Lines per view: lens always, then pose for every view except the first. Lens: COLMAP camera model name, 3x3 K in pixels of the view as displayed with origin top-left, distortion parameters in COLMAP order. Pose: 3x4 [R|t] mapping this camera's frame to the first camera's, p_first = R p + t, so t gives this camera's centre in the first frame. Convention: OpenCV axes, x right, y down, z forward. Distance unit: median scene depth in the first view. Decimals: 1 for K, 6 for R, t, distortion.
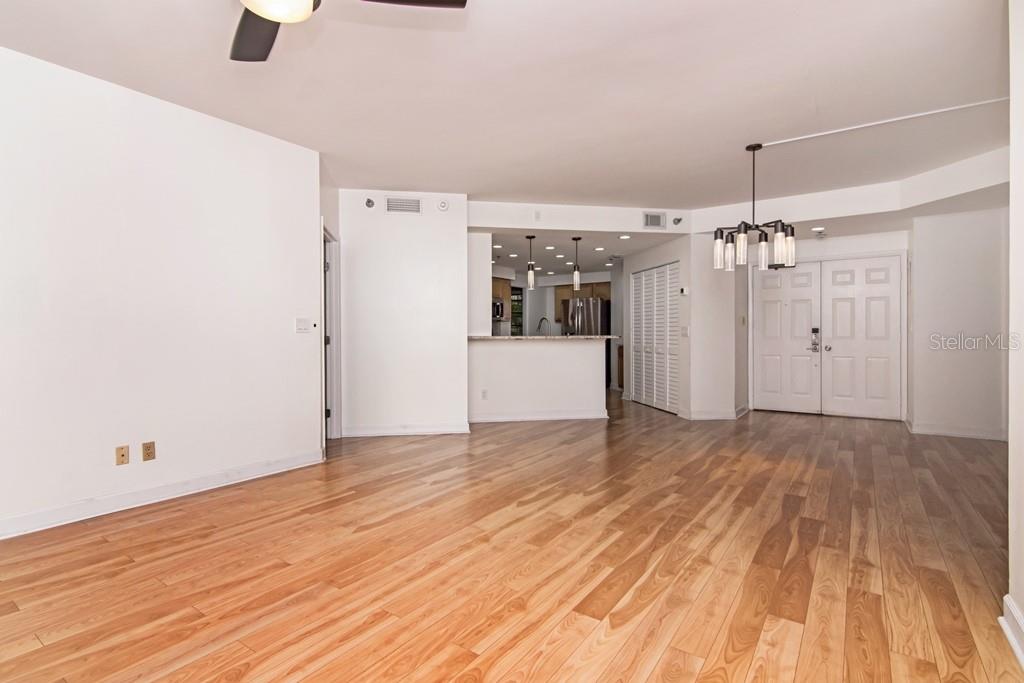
lens RADIAL K [[463.4, 0, 526.6], [0, 463.4, 333.0], [0, 0, 1]] dist [0.003224, -0.000311]
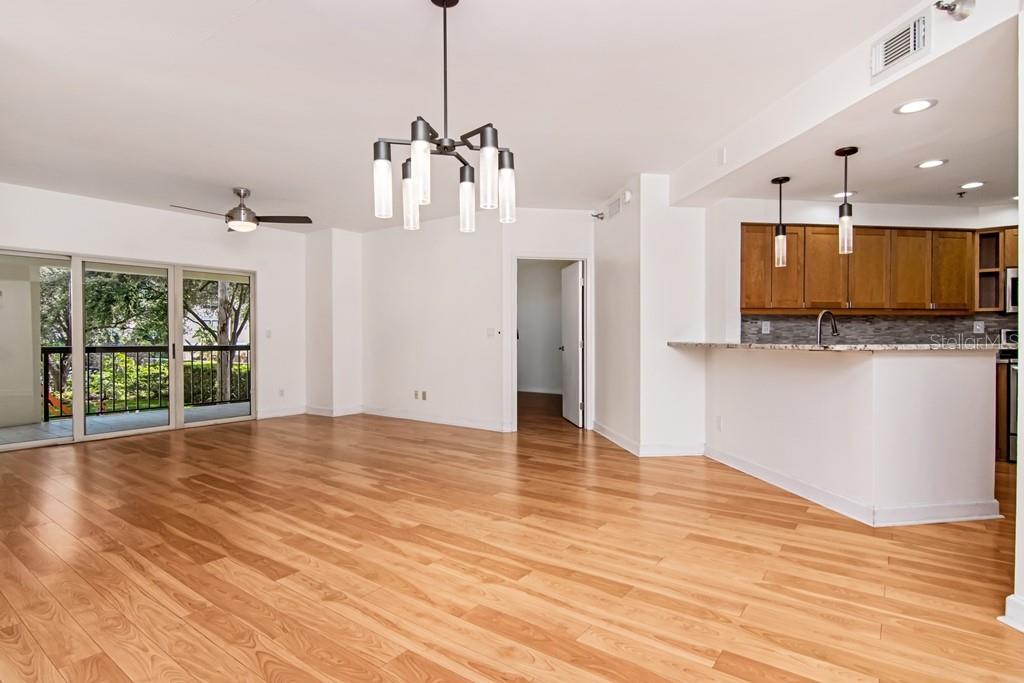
lens RADIAL K [[519.4, 0, 559.8], [0, 519.4, 342.2], [0, 0, 1]] dist [-0.000314, -0.000157]
pose [[0.043914, 0.011131, -0.998973, 1.423538], [-0.000673, 0.999938, 0.011112, -0.006373], [0.999035, 0.000185, 0.043919, 1.429452]]
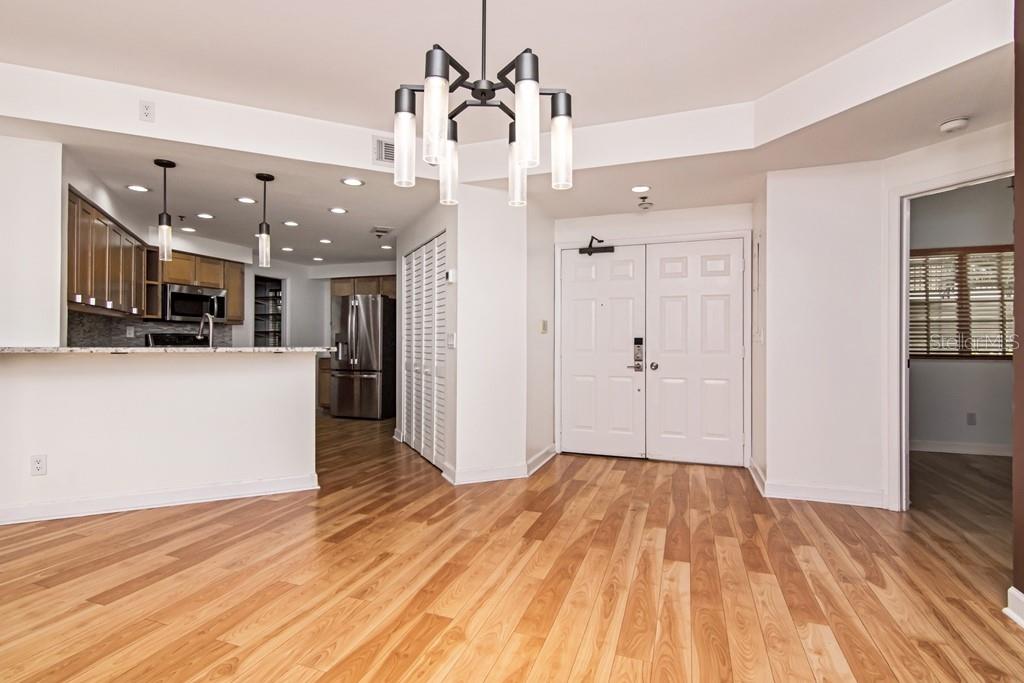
lens RADIAL K [[487.2, 0, 497.8], [0, 487.2, 341.8], [0, 0, 1]] dist [0.000451, -0.000639]
pose [[0.968449, 0.006331, 0.249132, 0.510552], [-0.005395, 0.999976, -0.004439, 0.000612], [-0.249154, 0.002955, 0.968459, 0.743723]]
